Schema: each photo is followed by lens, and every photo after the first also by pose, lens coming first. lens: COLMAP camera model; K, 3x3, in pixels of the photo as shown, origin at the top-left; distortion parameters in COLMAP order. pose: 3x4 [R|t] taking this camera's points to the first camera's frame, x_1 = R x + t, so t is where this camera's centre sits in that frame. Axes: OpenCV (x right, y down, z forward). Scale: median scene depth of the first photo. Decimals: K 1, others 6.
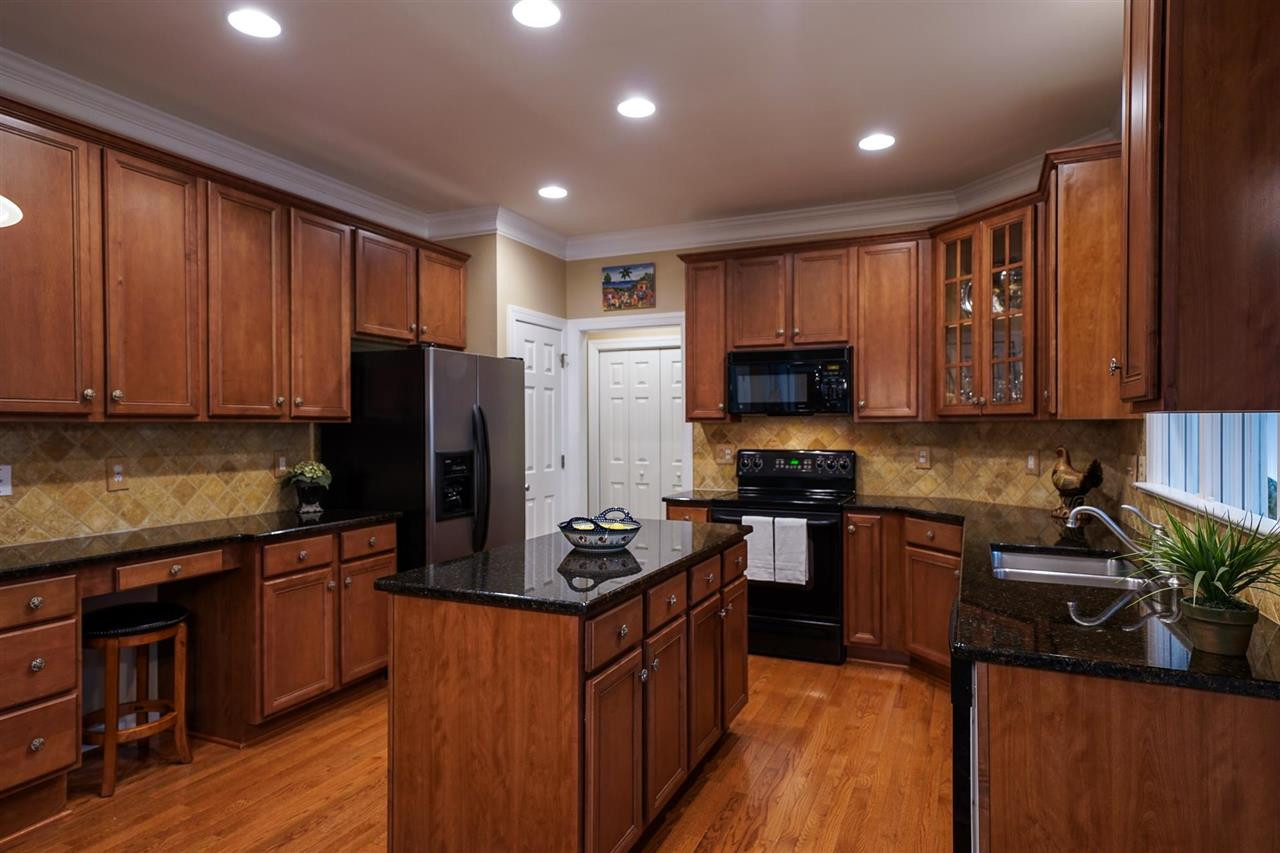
lens RADIAL K [[737.6, 0, 643.5], [0, 737.6, 427.0], [0, 0, 1]] dist [0.027065, -0.000513]
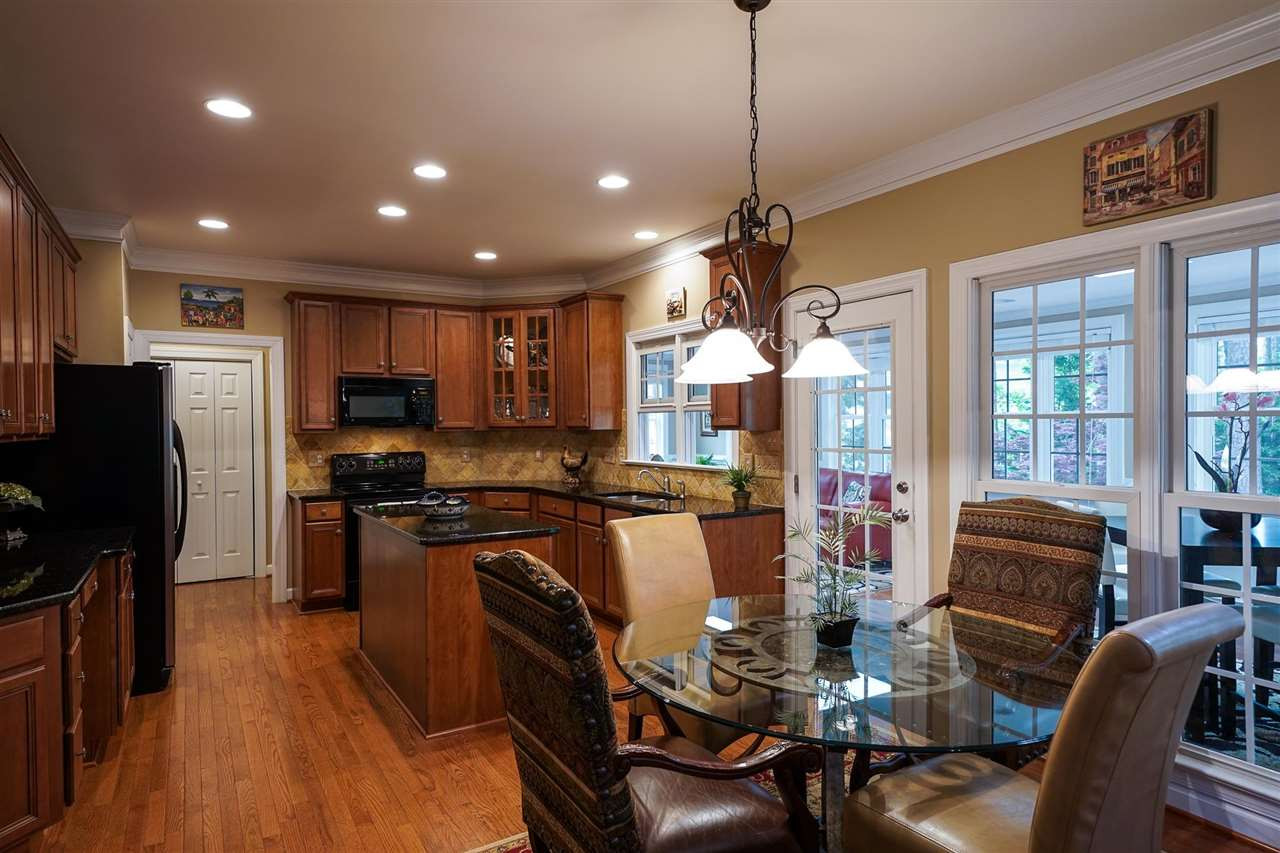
lens RADIAL K [[705.2, 0, 640.2], [0, 705.2, 427.9], [0, 0, 1]] dist [0.003090, 0.000151]
pose [[0.568506, -0.007940, 0.822641, -0.595517], [0.010287, 0.999944, 0.002542, -0.012680], [-0.822615, 0.007018, 0.568556, -0.101093]]
